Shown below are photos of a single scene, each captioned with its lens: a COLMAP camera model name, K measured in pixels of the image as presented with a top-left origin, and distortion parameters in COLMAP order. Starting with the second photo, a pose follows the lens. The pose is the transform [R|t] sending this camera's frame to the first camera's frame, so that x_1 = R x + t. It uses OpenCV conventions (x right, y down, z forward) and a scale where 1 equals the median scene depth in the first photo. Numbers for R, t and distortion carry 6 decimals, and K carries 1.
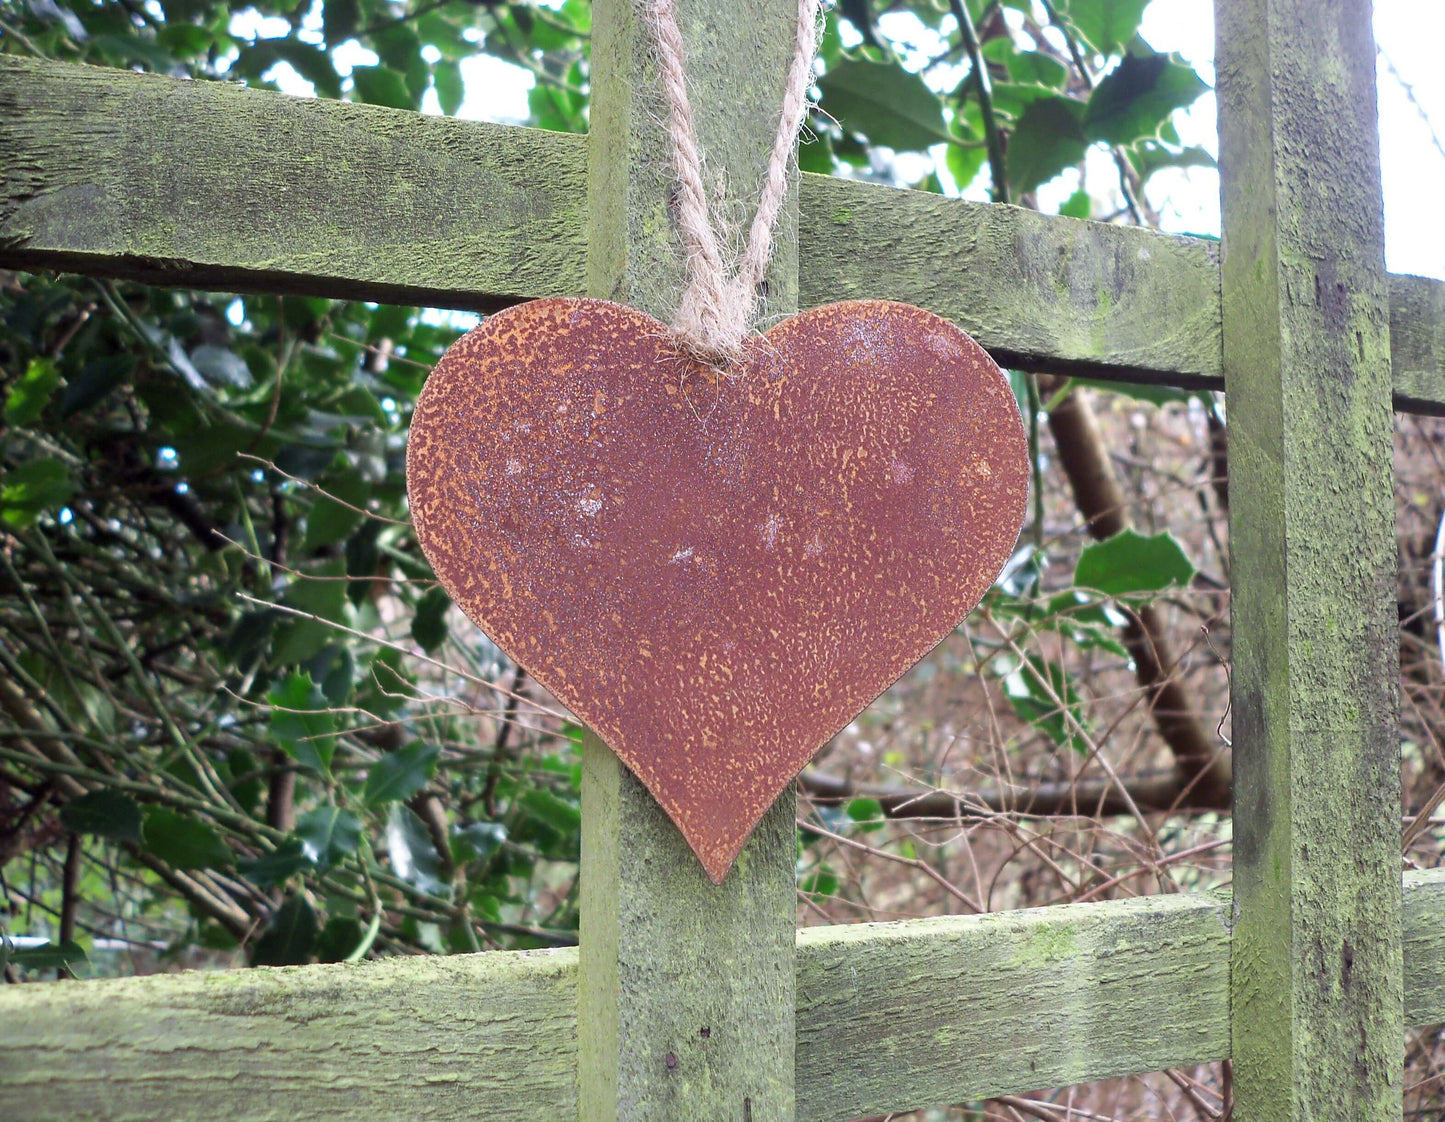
lens RADIAL K [[1764.9, 0, 759.7], [0, 1764.9, 562.3], [0, 0, 1]] dist [-0.103450, -0.241988]
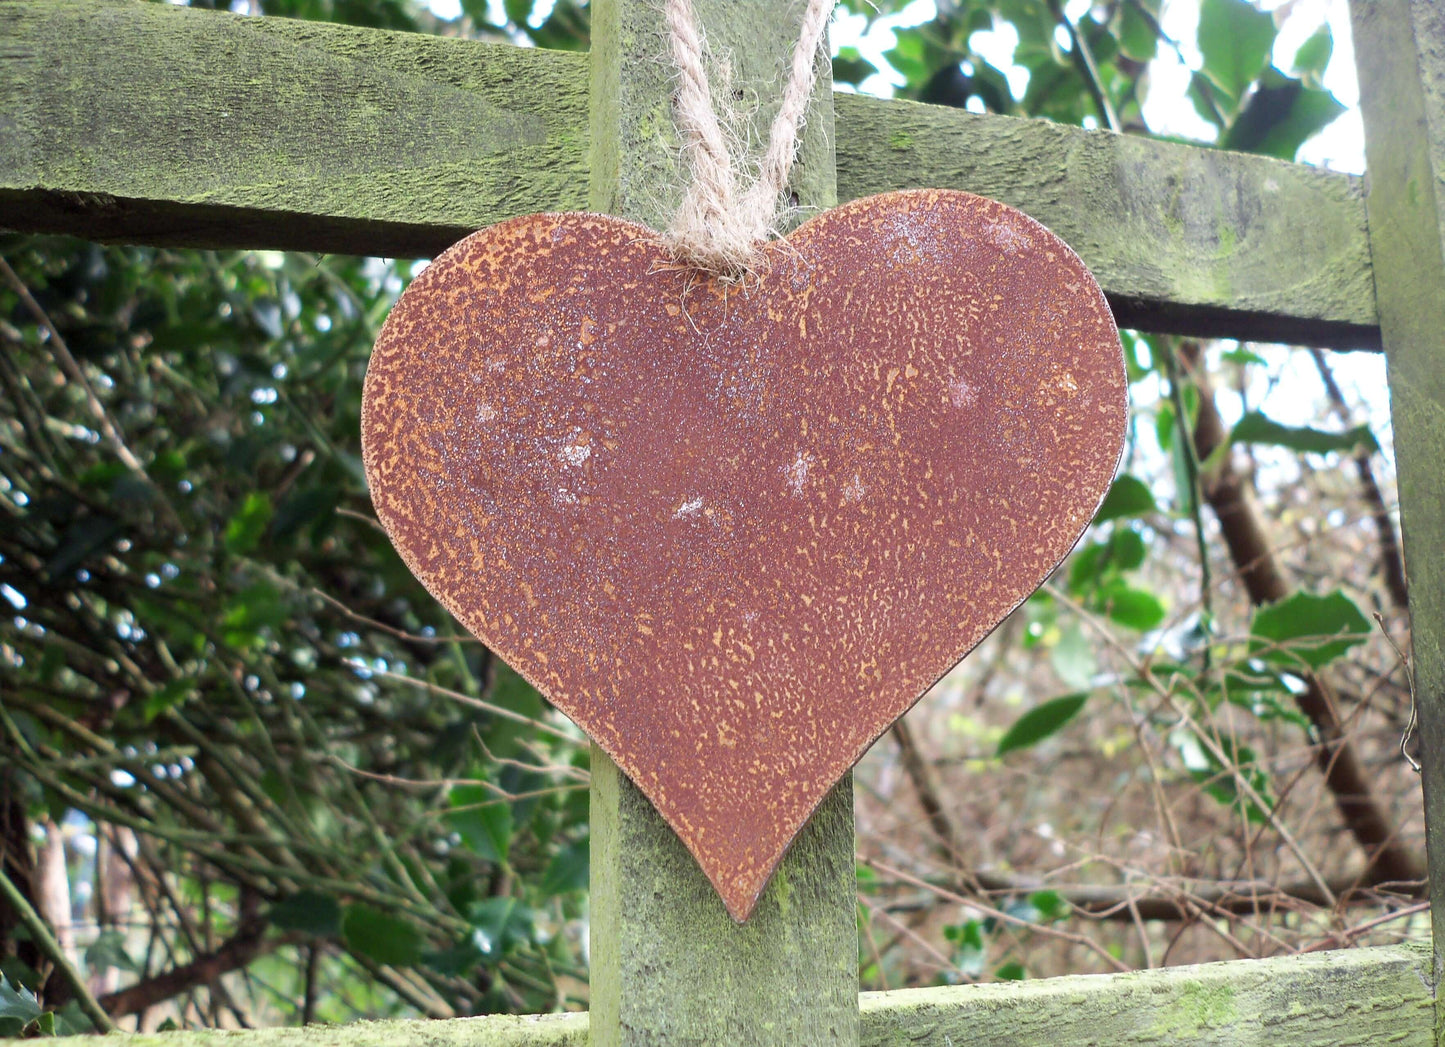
lens RADIAL K [[1552.1, 0, 723.7], [0, 1552.1, 566.1], [0, 0, 1]] dist [-0.136830, 0.047240]
pose [[0.986307, -0.046070, -0.158353, 0.081364], [0.031600, 0.995192, -0.092709, 0.087553], [0.161863, 0.086435, 0.983021, 0.309925]]
